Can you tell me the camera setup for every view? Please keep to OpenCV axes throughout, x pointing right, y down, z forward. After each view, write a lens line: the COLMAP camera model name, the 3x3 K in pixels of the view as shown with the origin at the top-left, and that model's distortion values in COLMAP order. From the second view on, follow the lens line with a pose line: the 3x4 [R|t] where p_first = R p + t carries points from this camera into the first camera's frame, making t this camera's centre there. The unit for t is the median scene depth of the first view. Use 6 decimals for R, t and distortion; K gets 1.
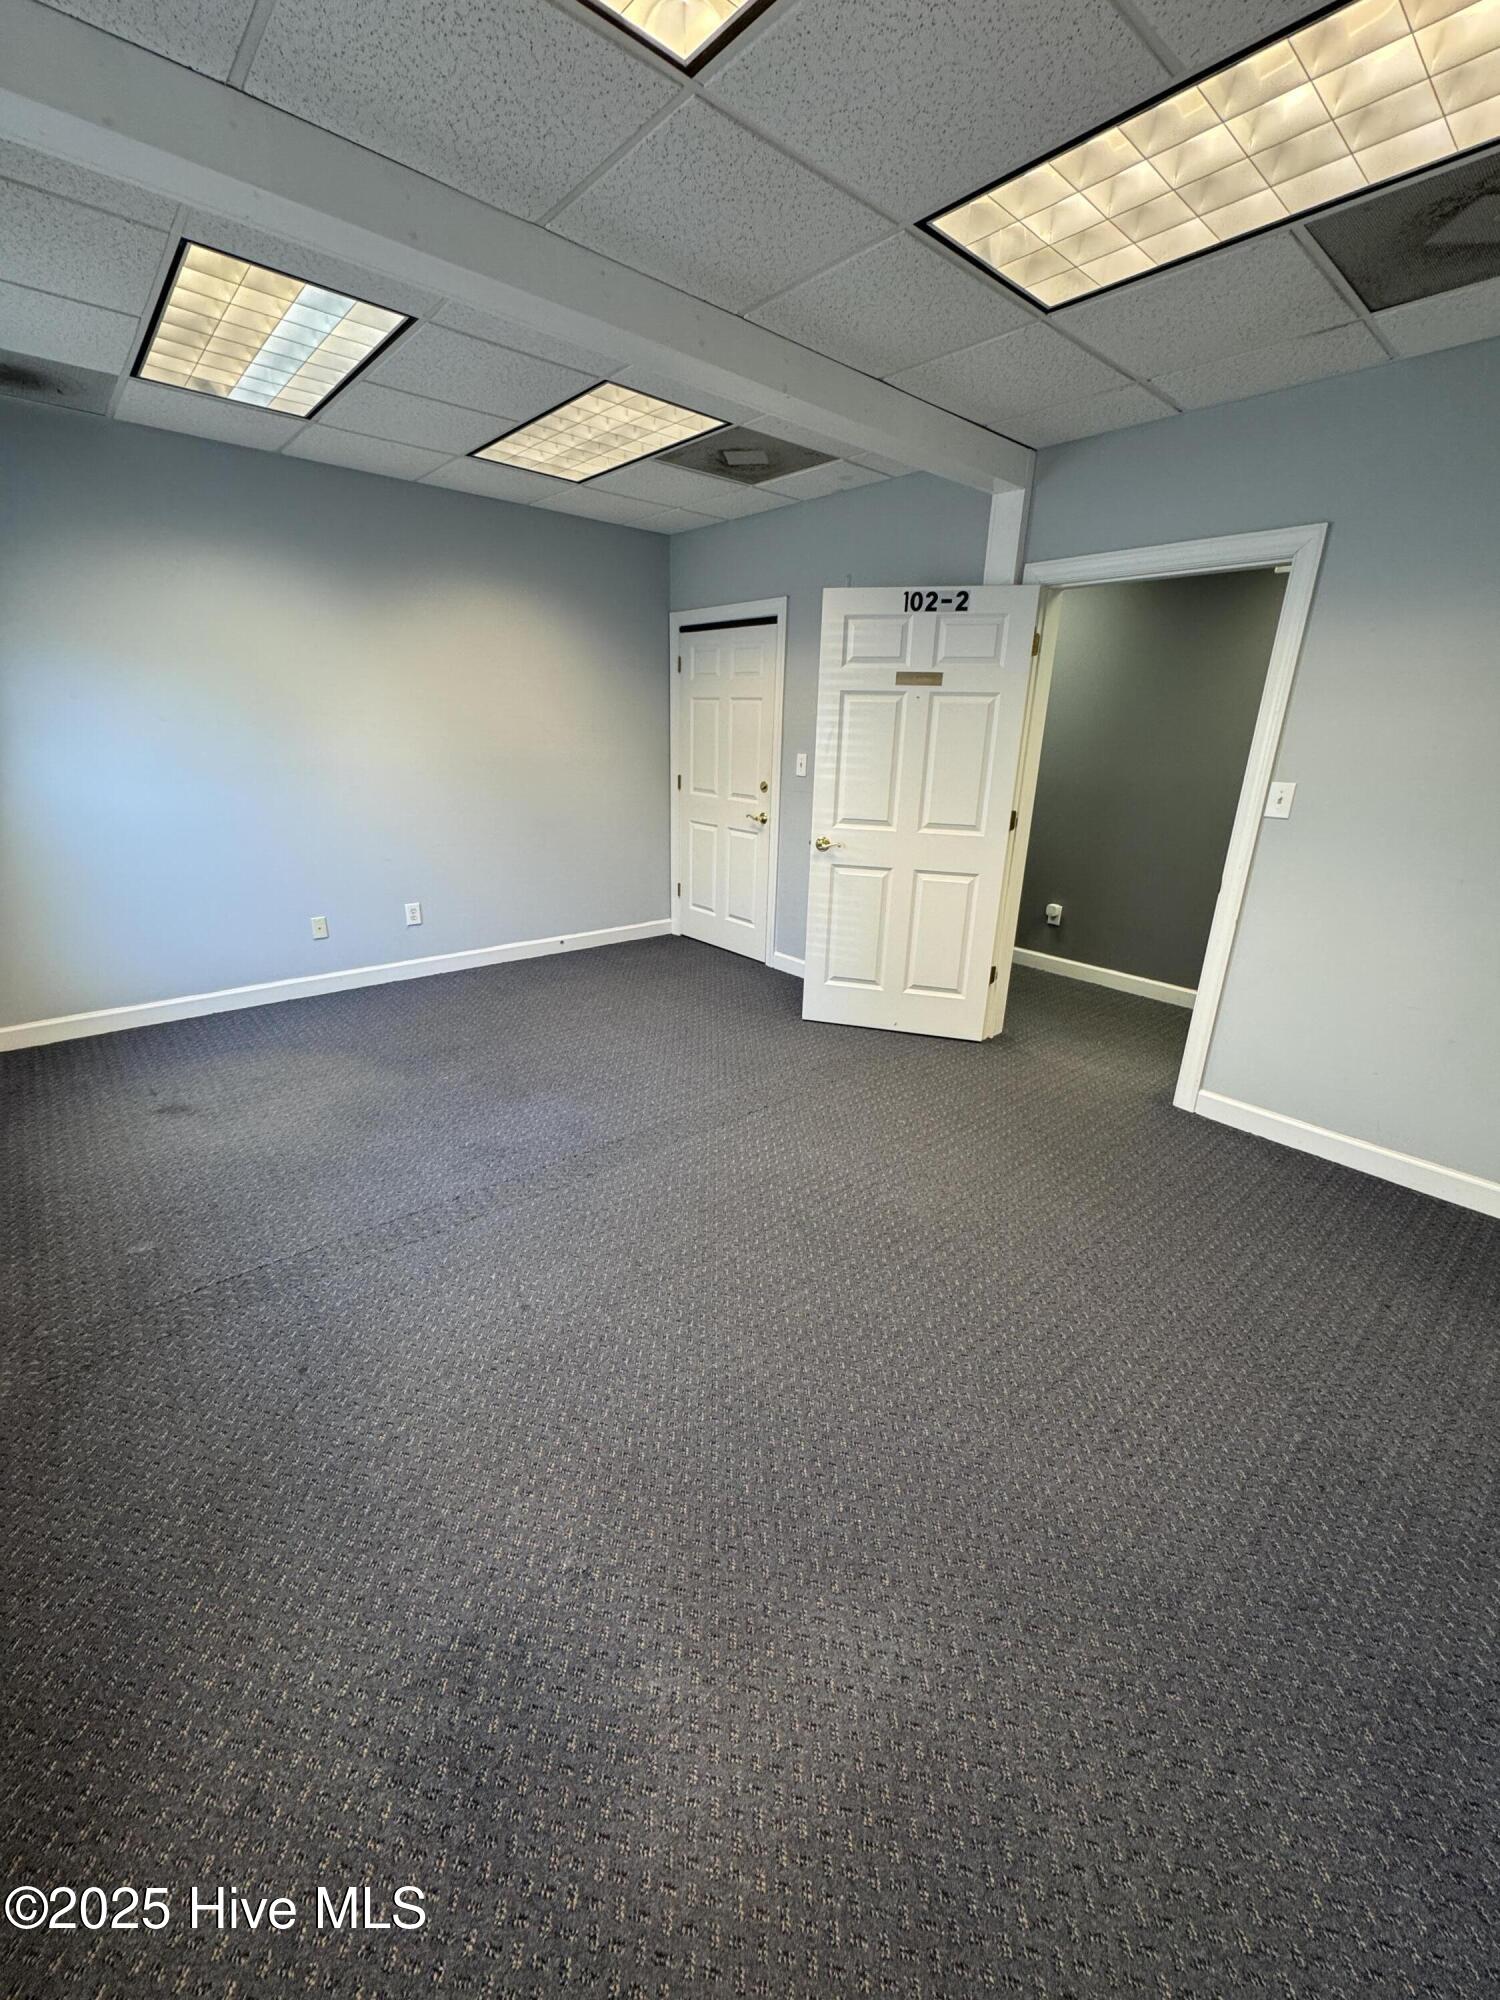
lens RADIAL K [[793.2, 0, 748.1], [0, 793.2, 1005.3], [0, 0, 1]] dist [-0.004084, 0.001041]
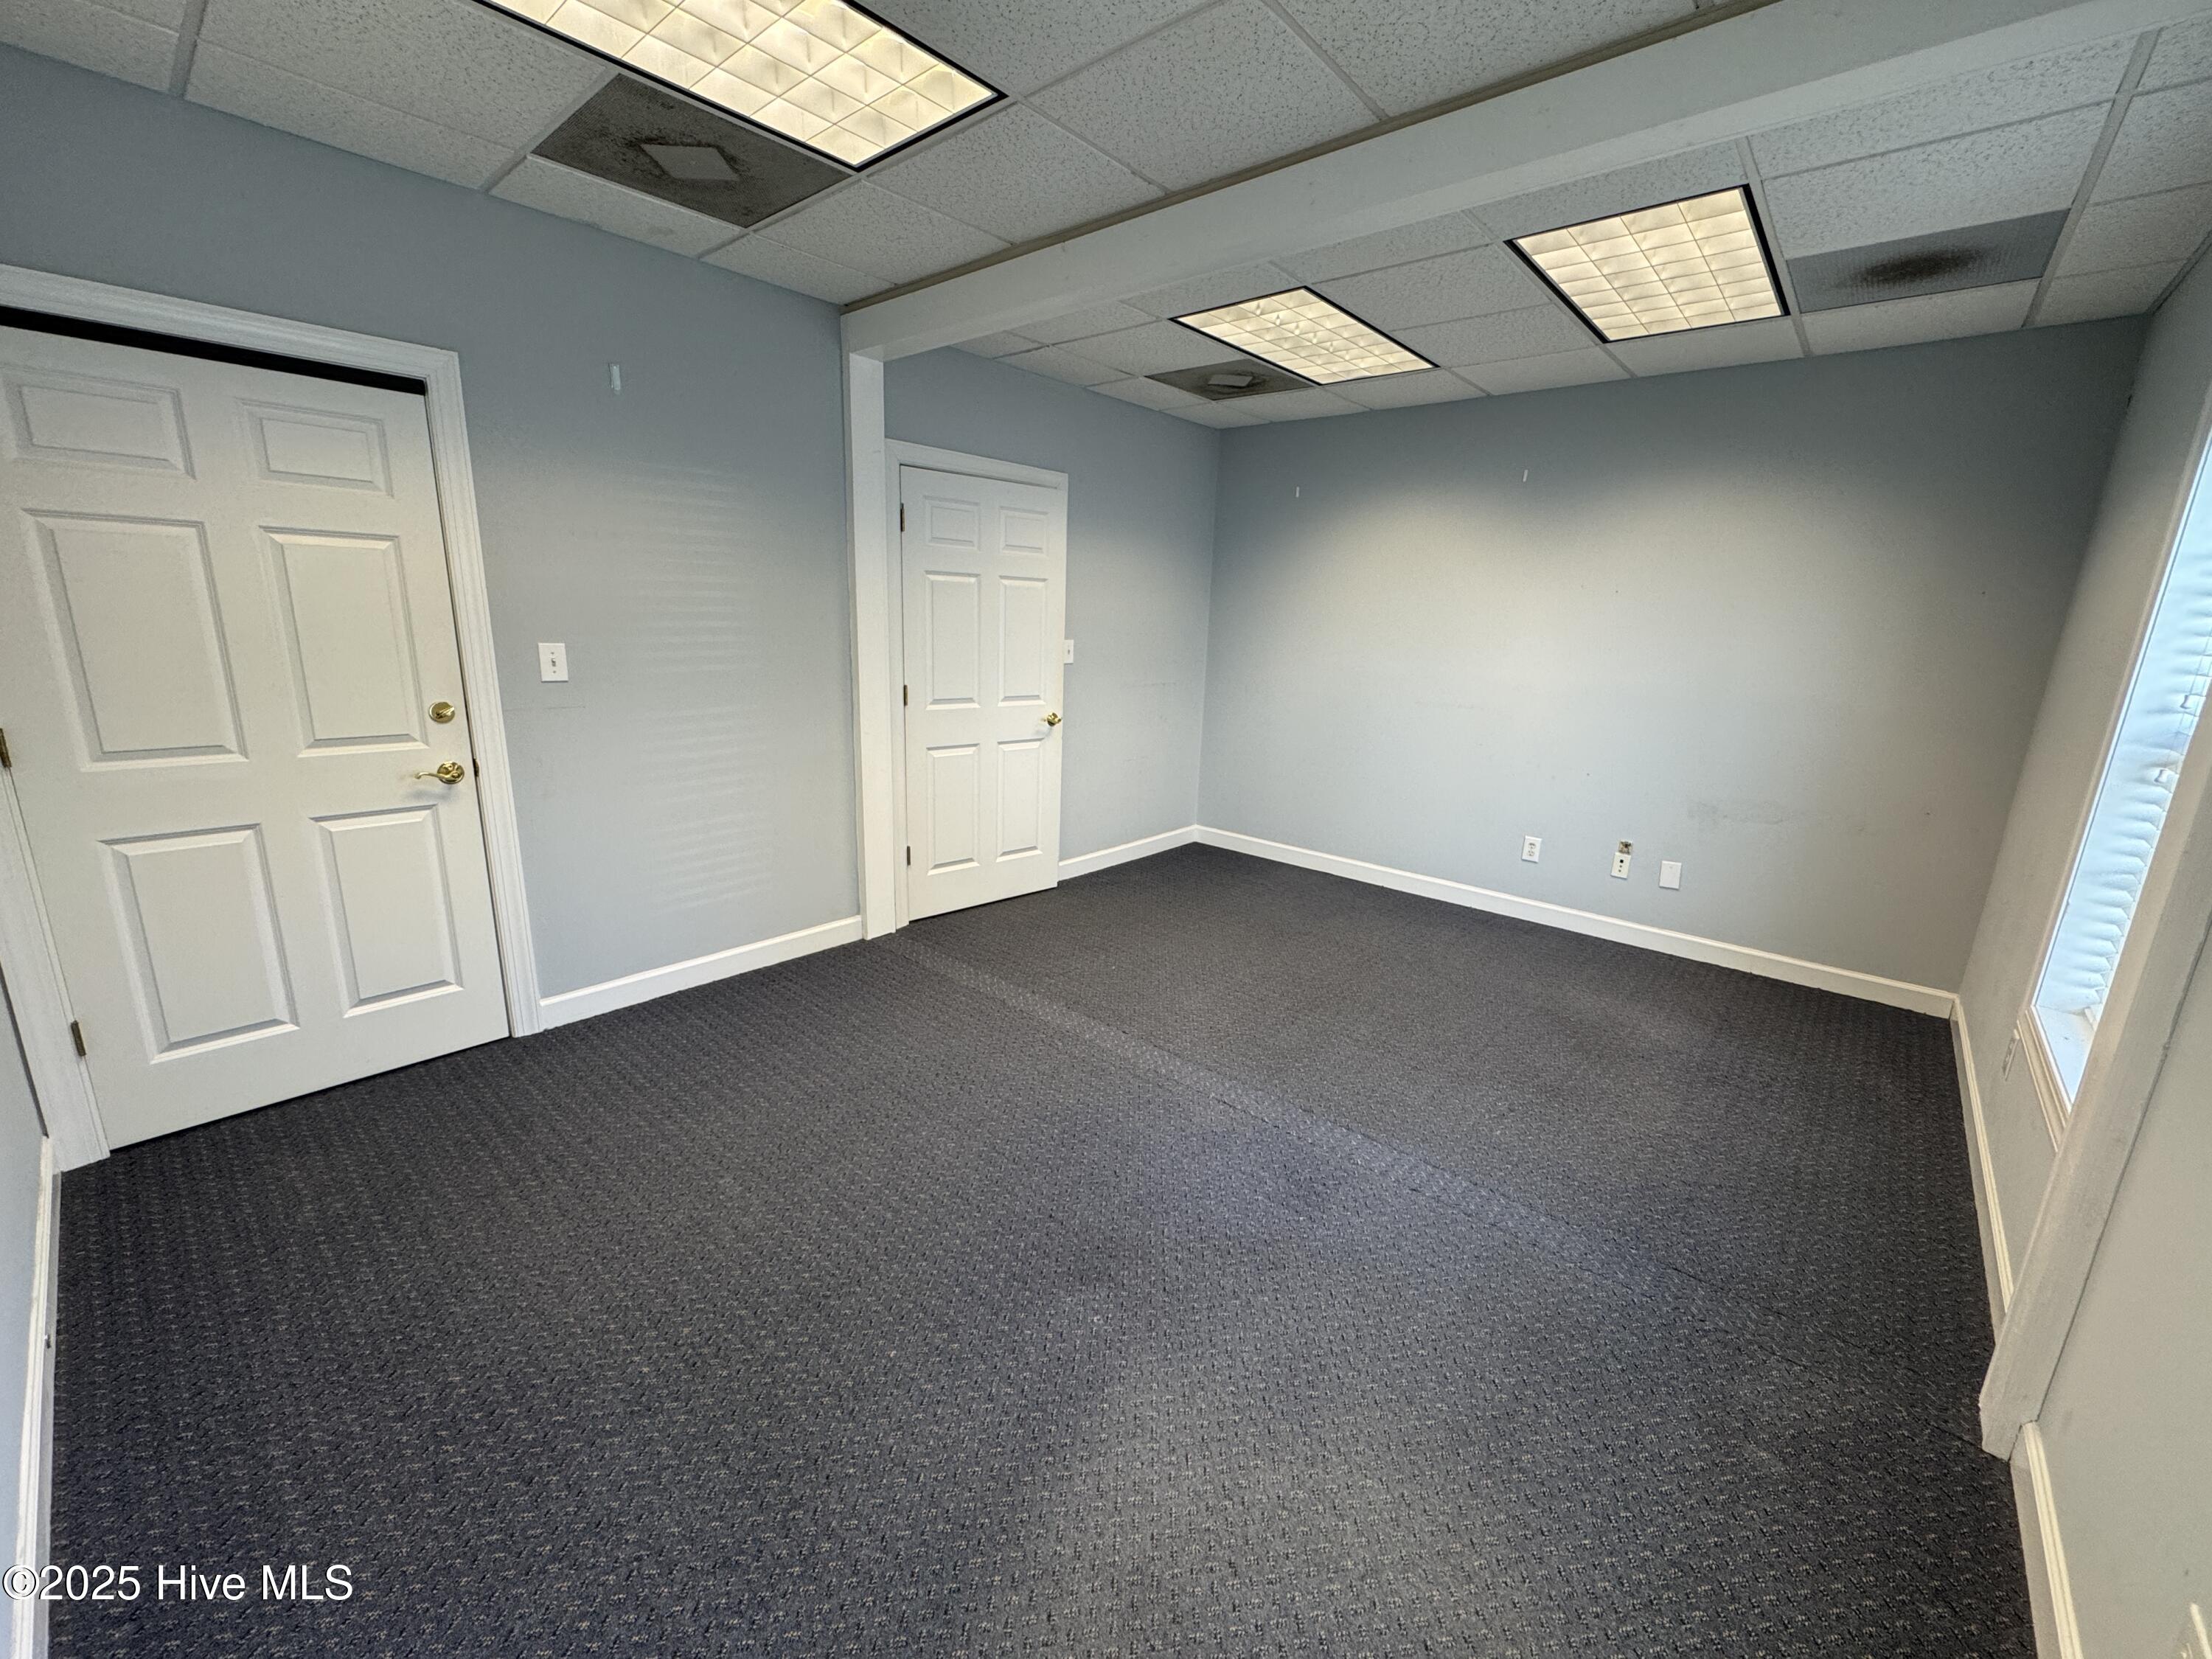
lens RADIAL K [[877.3, 0, 1139.3], [0, 877.3, 830.3], [0, 0, 1]] dist [-0.004084, 0.001041]
pose [[-0.153336, -0.265936, 0.951717, -2.073823], [0.296690, 0.906283, 0.301042, -0.860929], [-0.942583, 0.328526, -0.060065, 2.272963]]
